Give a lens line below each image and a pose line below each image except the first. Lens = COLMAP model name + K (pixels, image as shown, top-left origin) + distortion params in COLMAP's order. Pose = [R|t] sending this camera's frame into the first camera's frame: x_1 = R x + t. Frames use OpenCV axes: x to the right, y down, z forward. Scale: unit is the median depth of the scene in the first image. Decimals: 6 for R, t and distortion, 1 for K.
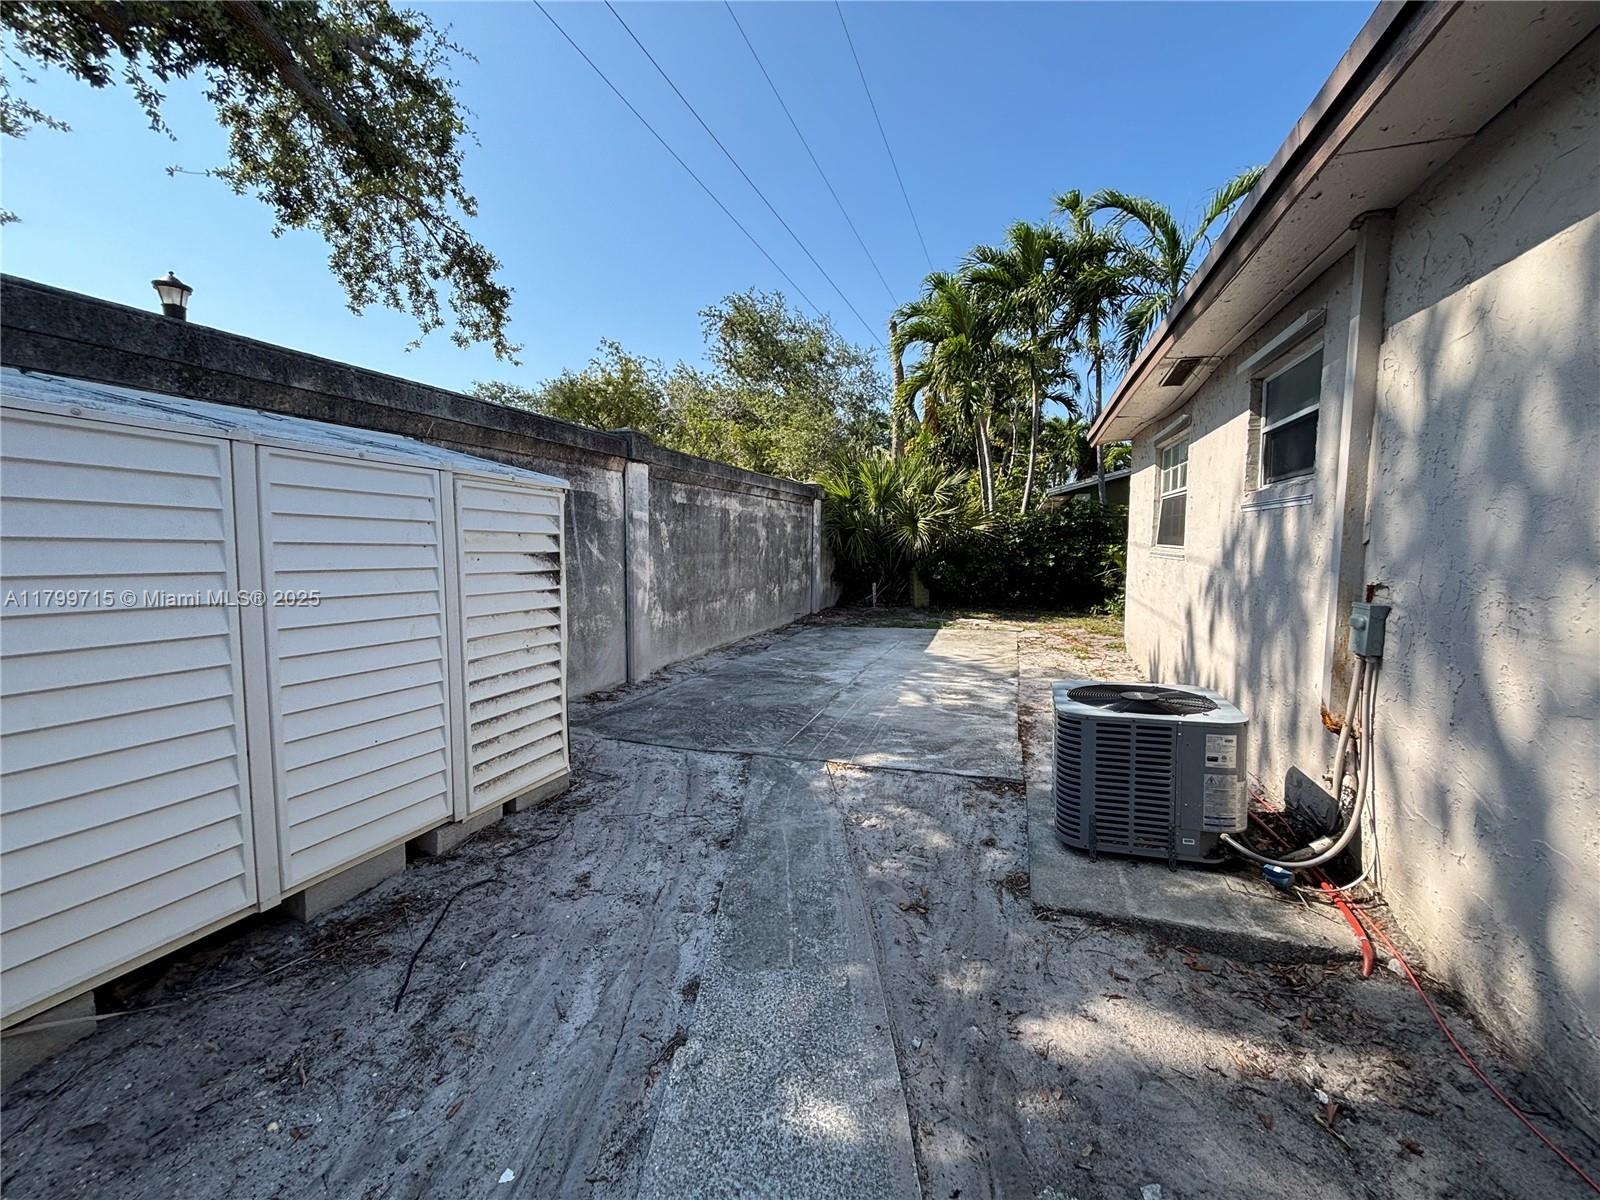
lens RADIAL K [[642.7, 0, 799.0], [0, 642.7, 600.4], [0, 0, 1]] dist [0.015074, -0.005467]
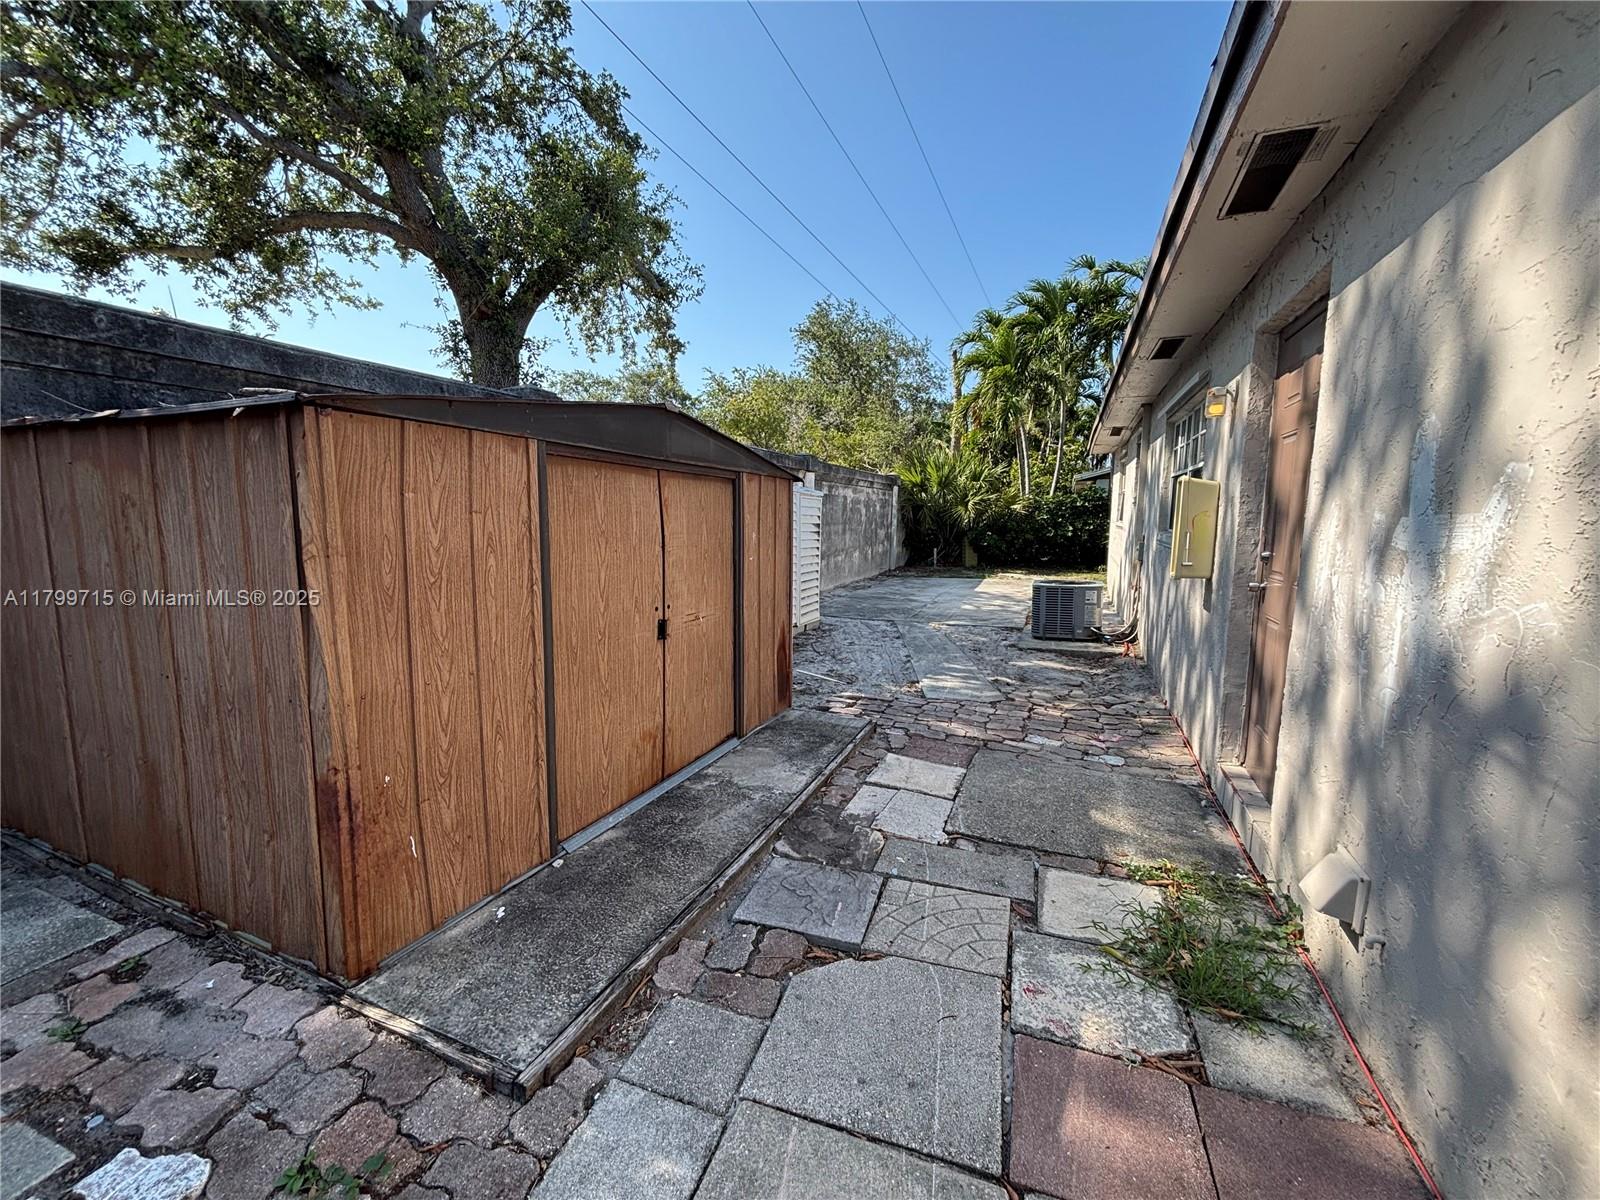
lens RADIAL K [[642.7, 0, 799.0], [0, 642.7, 600.4], [0, 0, 1]] dist [0.015074, -0.005467]
pose [[0.997848, 0.013040, -0.064253, -0.099126], [-0.010358, 0.999068, 0.041895, 0.035661], [0.064739, -0.041139, 0.997054, -0.445926]]
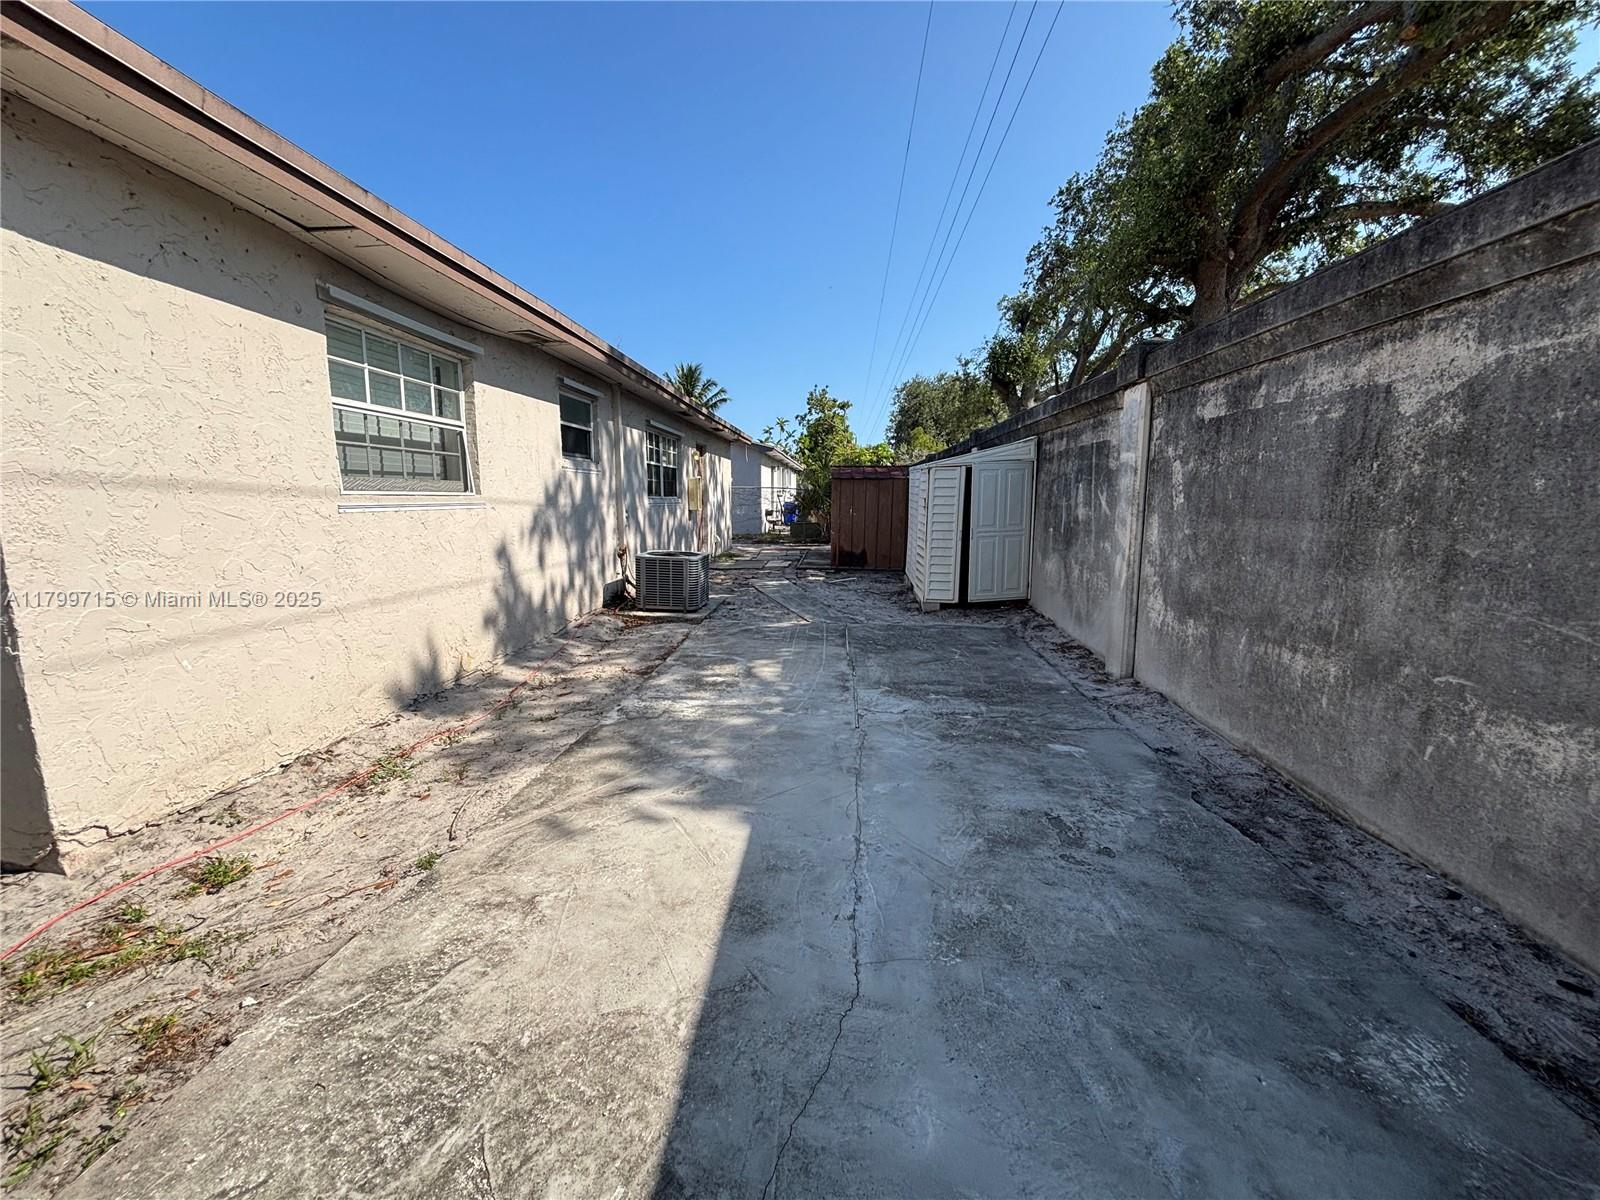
lens RADIAL K [[642.7, 0, 799.0], [0, 642.7, 600.4], [0, 0, 1]] dist [0.015074, -0.005467]
pose [[-0.967093, 0.030401, -0.252599, 0.197066], [-0.034882, 0.967617, 0.250002, -0.088917], [0.252019, 0.250586, -0.934715, 1.008569]]
